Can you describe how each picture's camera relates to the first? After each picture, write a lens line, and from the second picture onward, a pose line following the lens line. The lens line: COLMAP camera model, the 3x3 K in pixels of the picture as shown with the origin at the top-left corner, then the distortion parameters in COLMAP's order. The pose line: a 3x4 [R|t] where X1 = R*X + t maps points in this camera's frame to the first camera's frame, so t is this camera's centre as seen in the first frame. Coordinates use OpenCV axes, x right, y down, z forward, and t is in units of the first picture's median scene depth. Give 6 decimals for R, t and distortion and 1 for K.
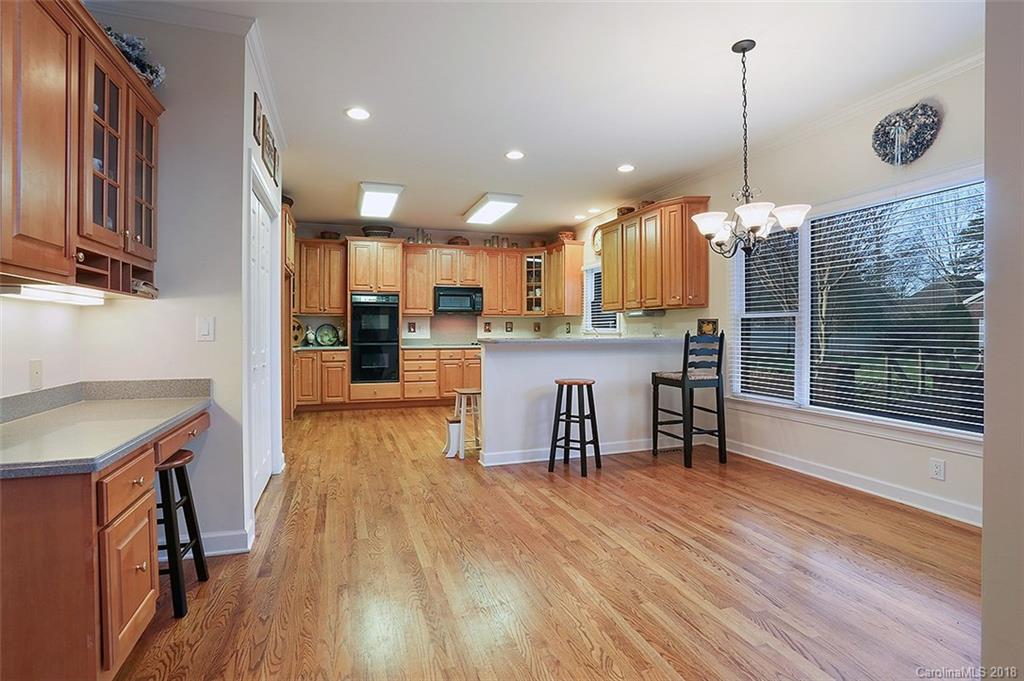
lens RADIAL K [[507.8, 0, 511.8], [0, 507.8, 334.4], [0, 0, 1]] dist [0.000063, 0.000860]
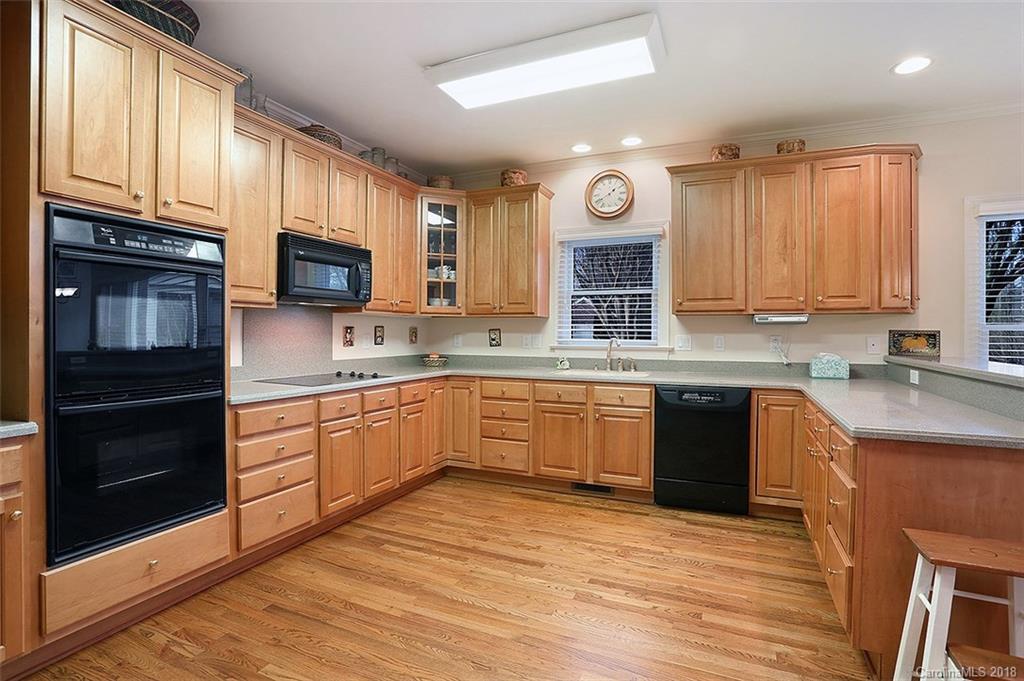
lens RADIAL K [[507.8, 0, 514.0], [0, 507.8, 333.6], [0, 0, 1]] dist [0.000063, 0.000860]
pose [[0.677859, 0.001388, 0.735190, -0.335050], [0.000820, 0.999996, -0.002645, -0.016991], [-0.735191, 0.002396, 0.677855, 0.642632]]
